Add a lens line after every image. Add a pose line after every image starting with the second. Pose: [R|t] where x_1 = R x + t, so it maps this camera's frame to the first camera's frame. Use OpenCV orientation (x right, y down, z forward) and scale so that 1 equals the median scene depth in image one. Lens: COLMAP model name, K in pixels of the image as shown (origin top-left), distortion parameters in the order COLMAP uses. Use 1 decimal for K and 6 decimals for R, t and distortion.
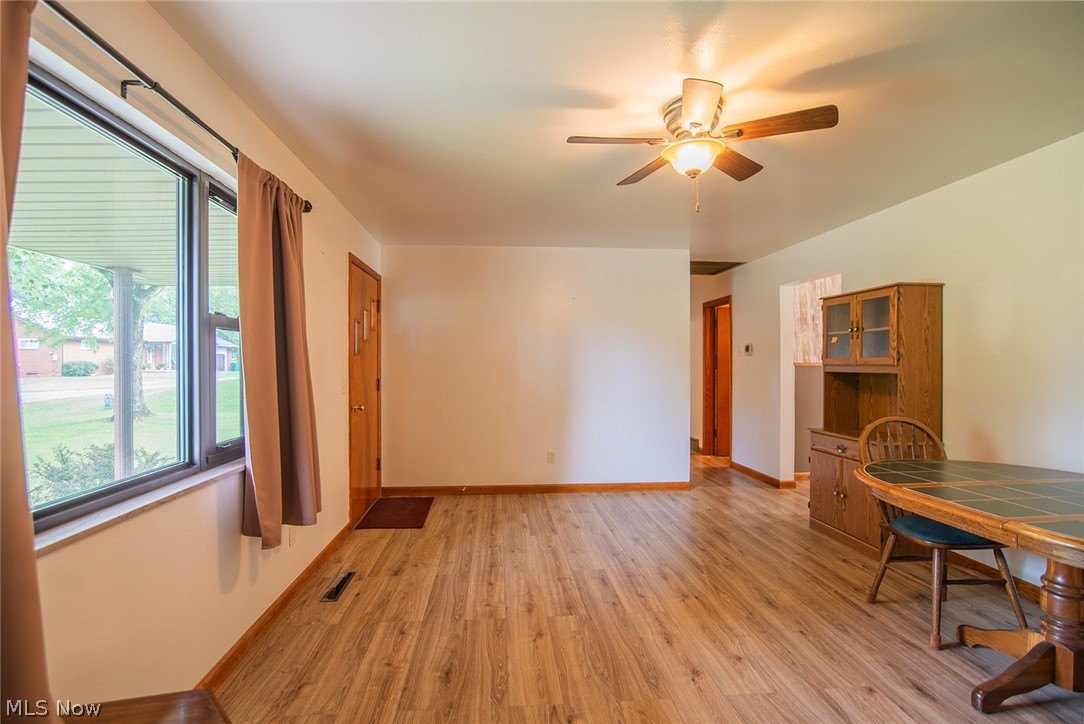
lens RADIAL K [[505.6, 0, 542.0], [0, 505.6, 364.5], [0, 0, 1]] dist [-0.019962, -0.000371]
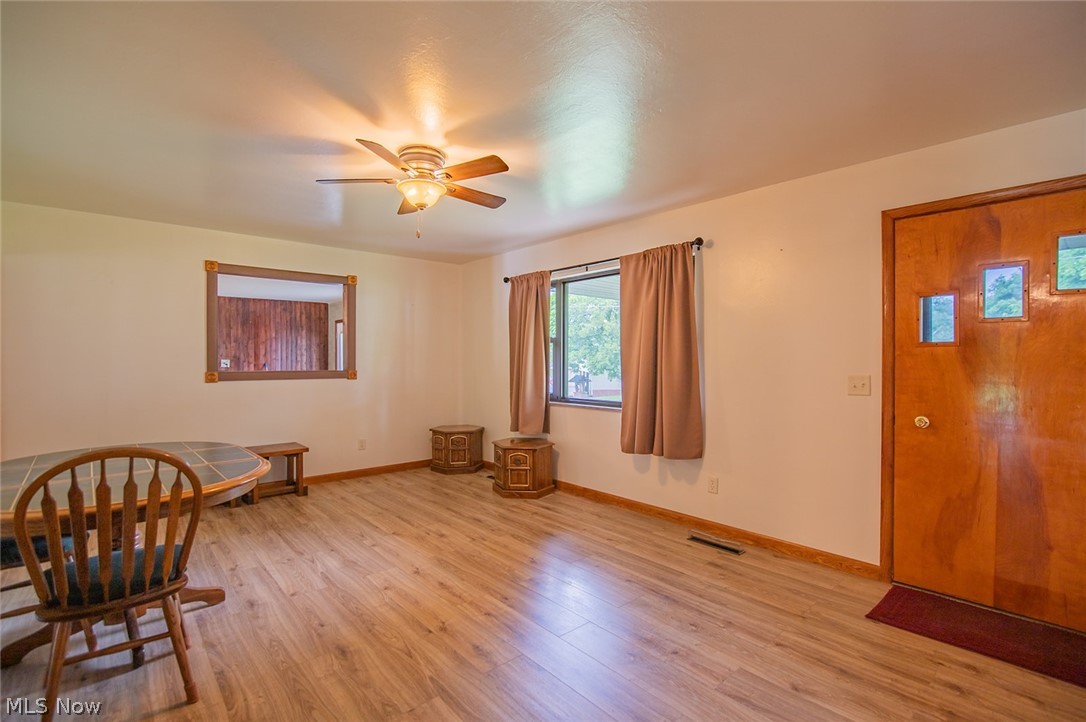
lens RADIAL K [[506.6, 0, 543.4], [0, 506.6, 361.6], [0, 0, 1]] dist [-0.019962, -0.000371]
pose [[-0.807630, 0.003320, -0.589681, 0.679010], [-0.002300, 0.999959, 0.008780, -0.003192], [0.589686, 0.008447, -0.807589, 1.867429]]
